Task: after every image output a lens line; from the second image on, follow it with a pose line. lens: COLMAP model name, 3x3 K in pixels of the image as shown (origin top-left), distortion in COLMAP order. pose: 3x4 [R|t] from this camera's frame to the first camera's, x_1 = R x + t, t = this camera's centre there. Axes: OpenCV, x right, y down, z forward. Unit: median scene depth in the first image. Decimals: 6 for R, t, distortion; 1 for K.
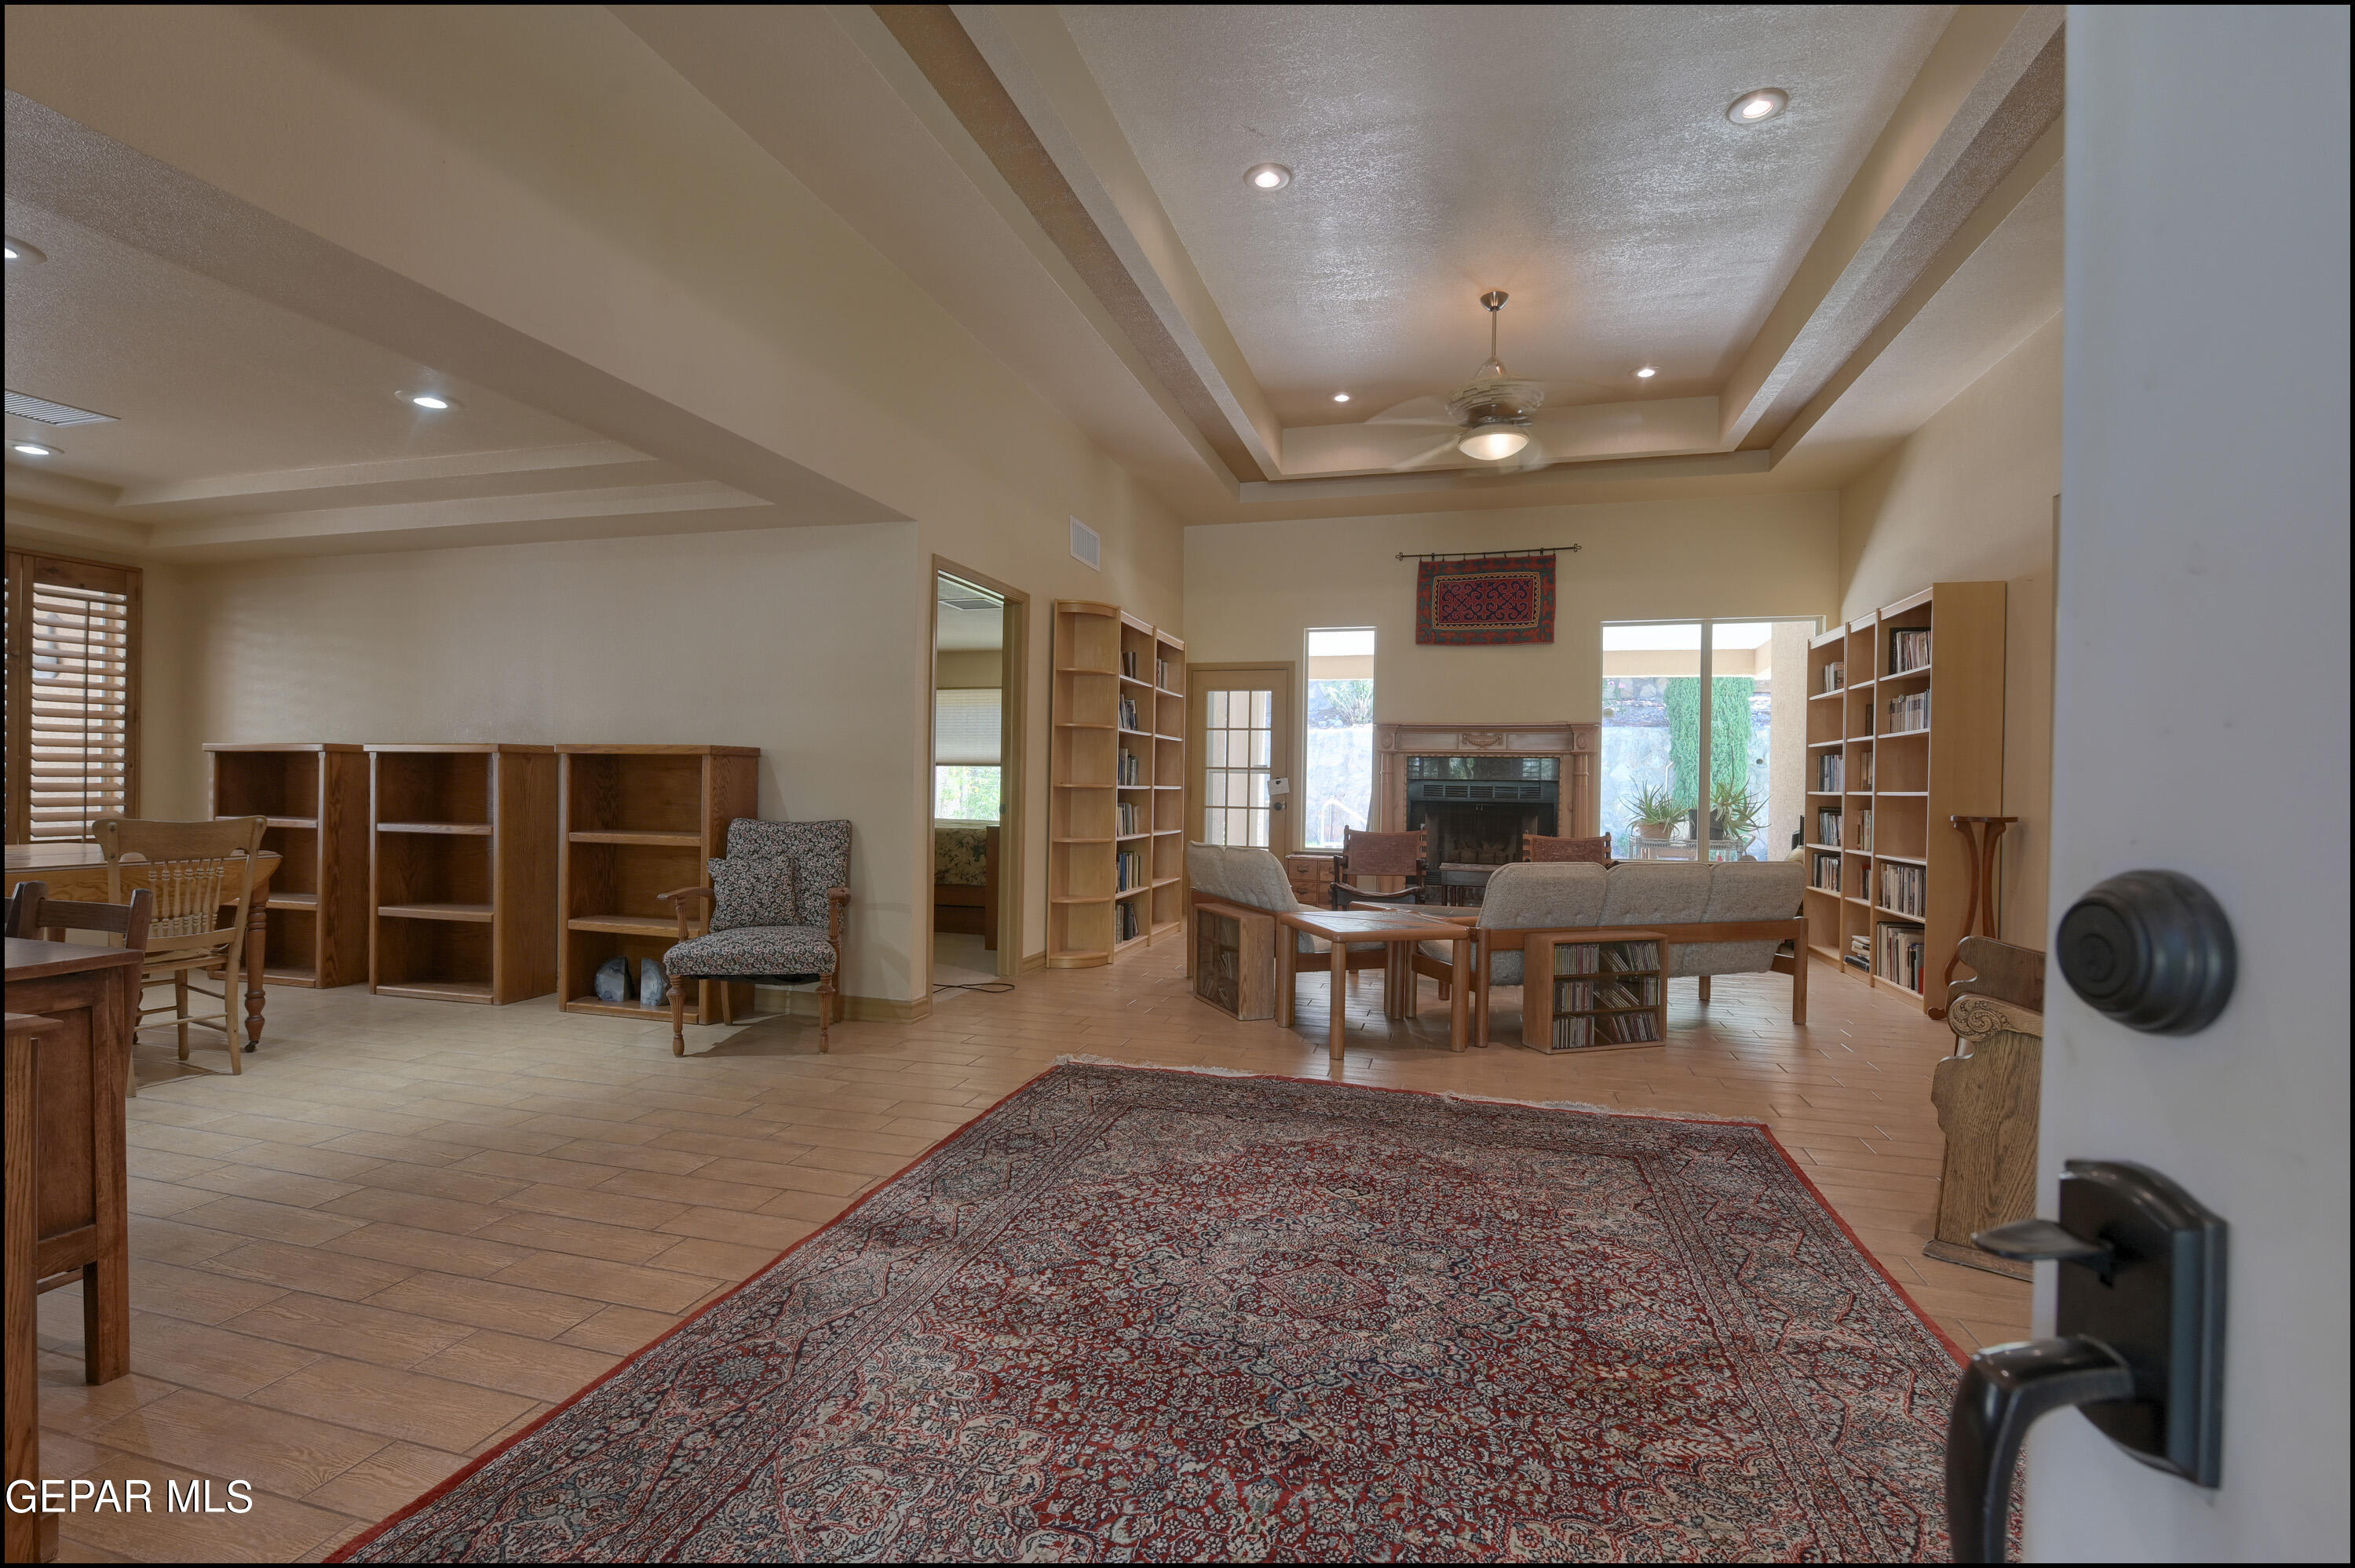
lens RADIAL K [[1034.8, 0, 1177.5], [0, 1034.8, 784.0], [0, 0, 1]] dist [0.021718, -0.000053]
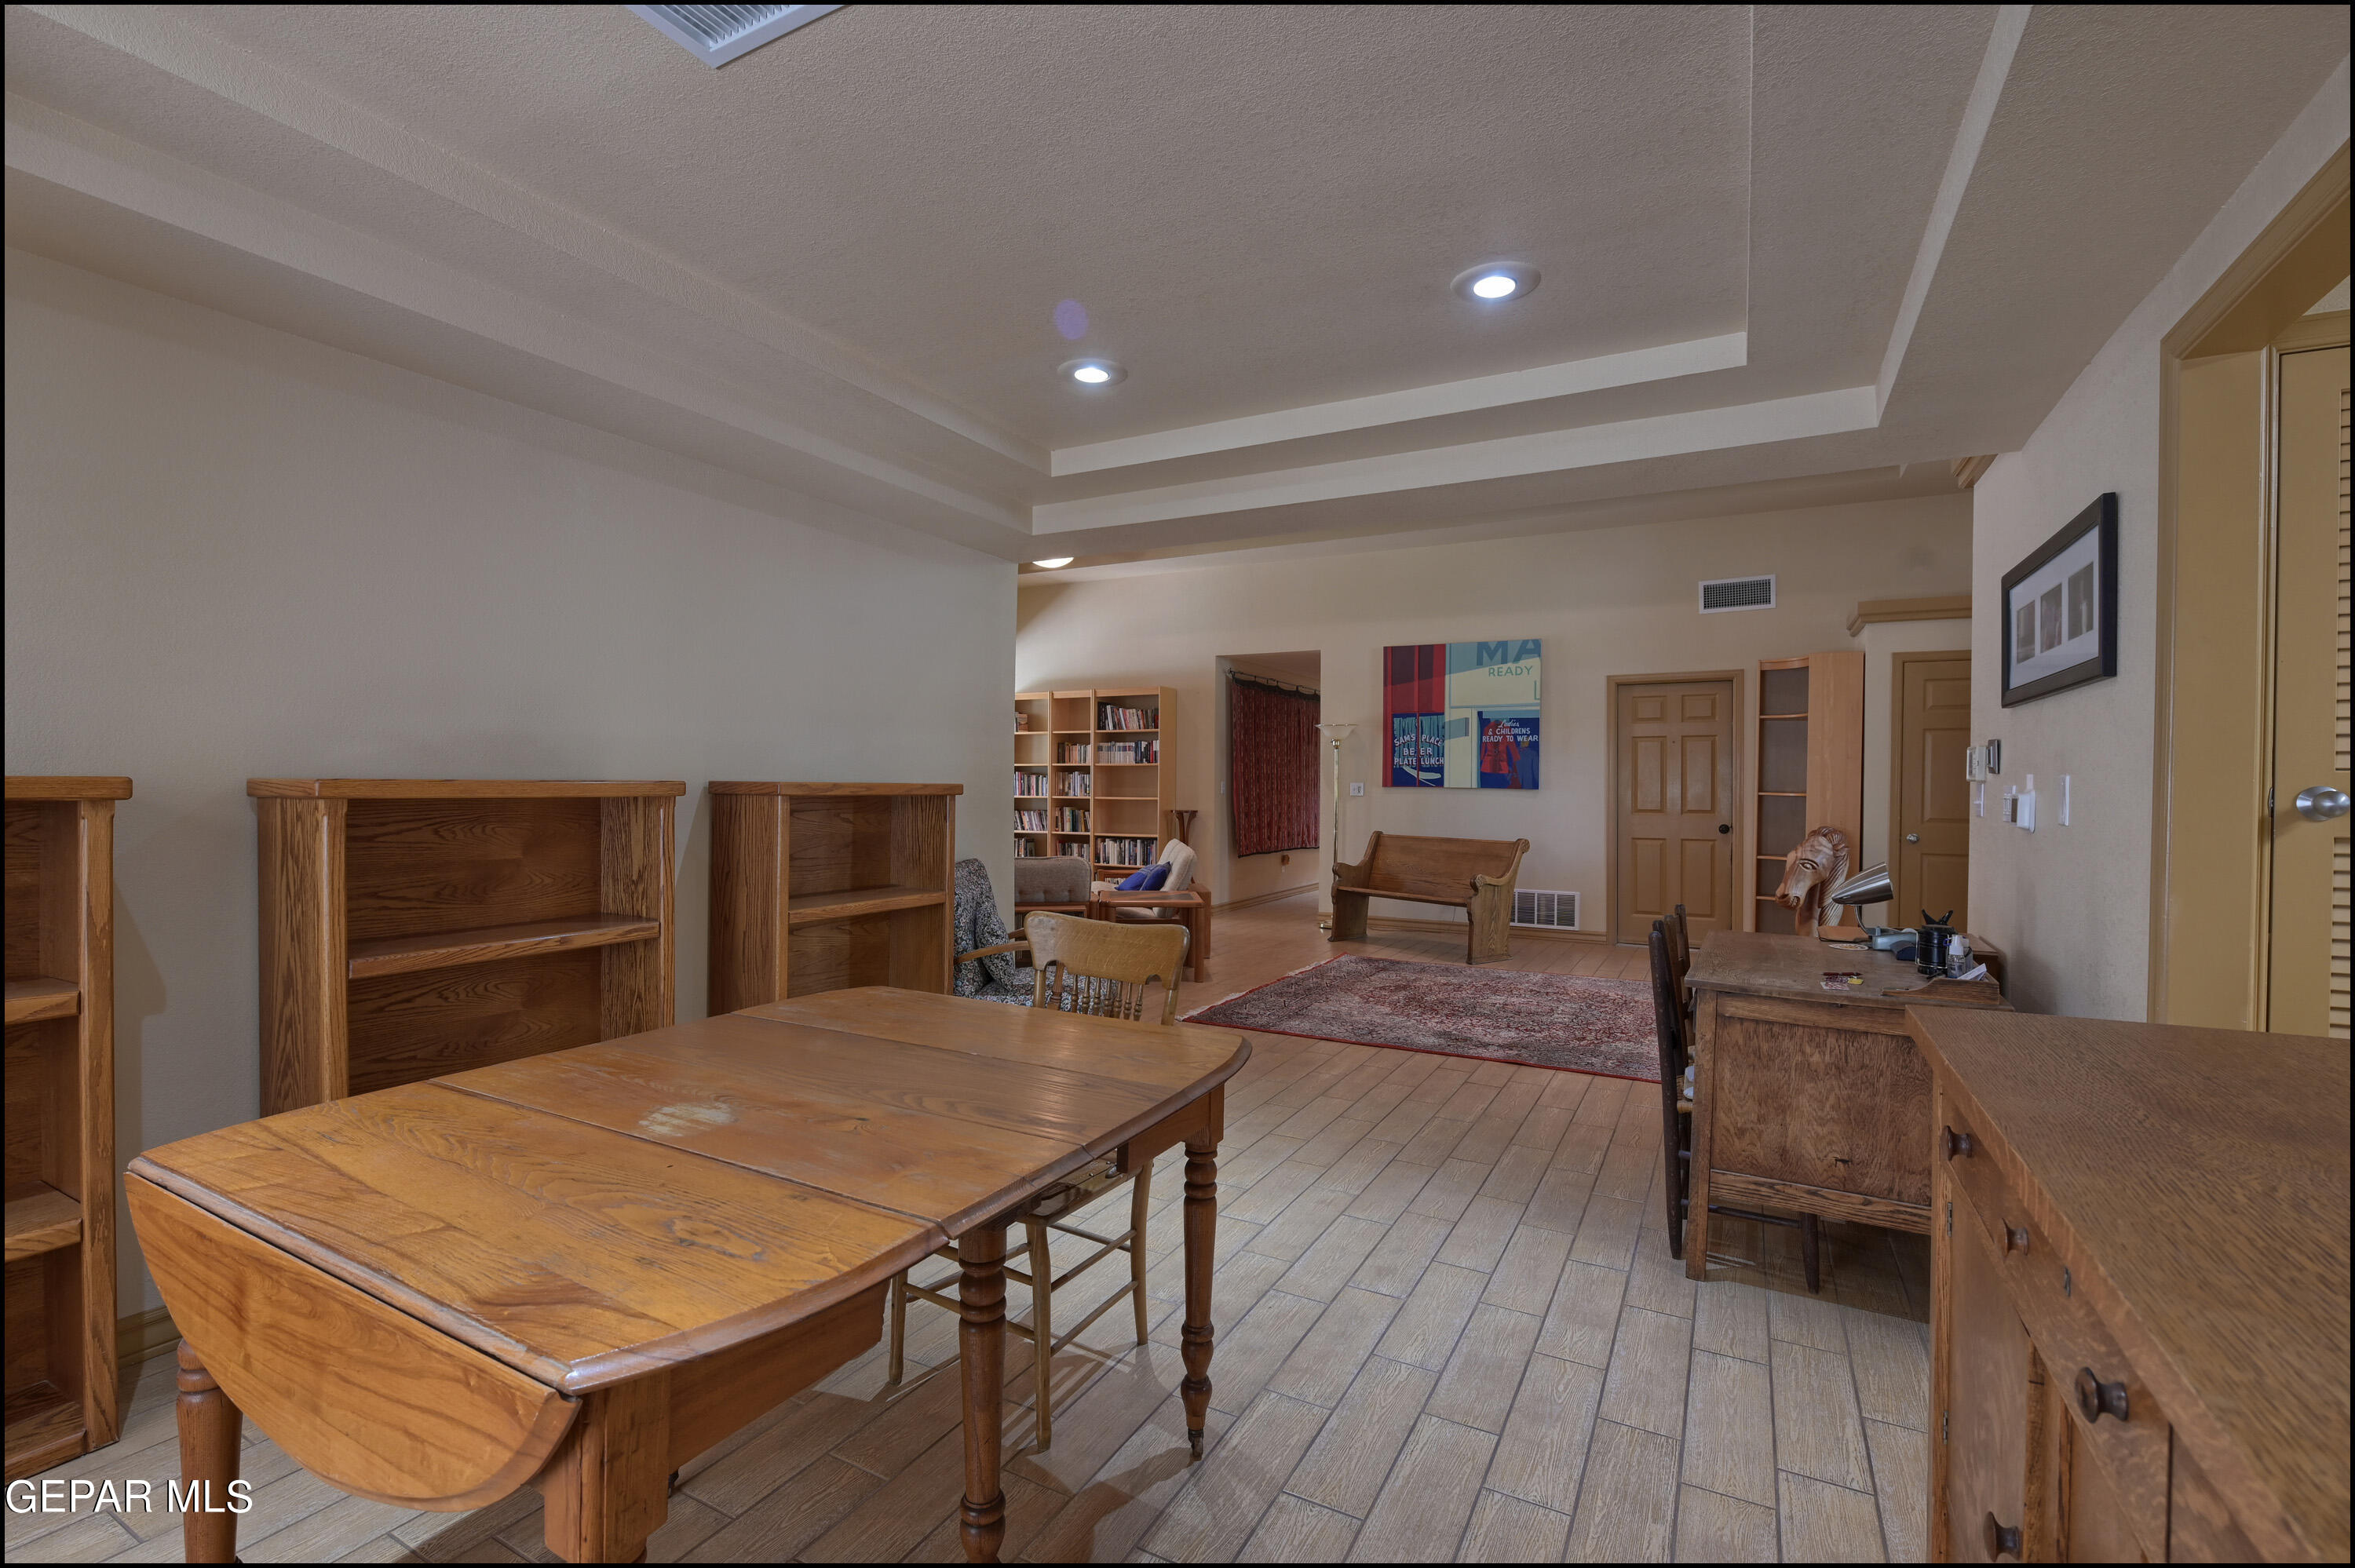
lens RADIAL K [[1034.8, 0, 1177.5], [0, 1034.8, 784.0], [0, 0, 1]] dist [0.021718, -0.000053]
pose [[0.224047, -0.012744, 0.974495, -1.494271], [0.034900, 0.999378, 0.005046, -0.037786], [-0.973953, 0.032879, 0.224353, 0.779209]]
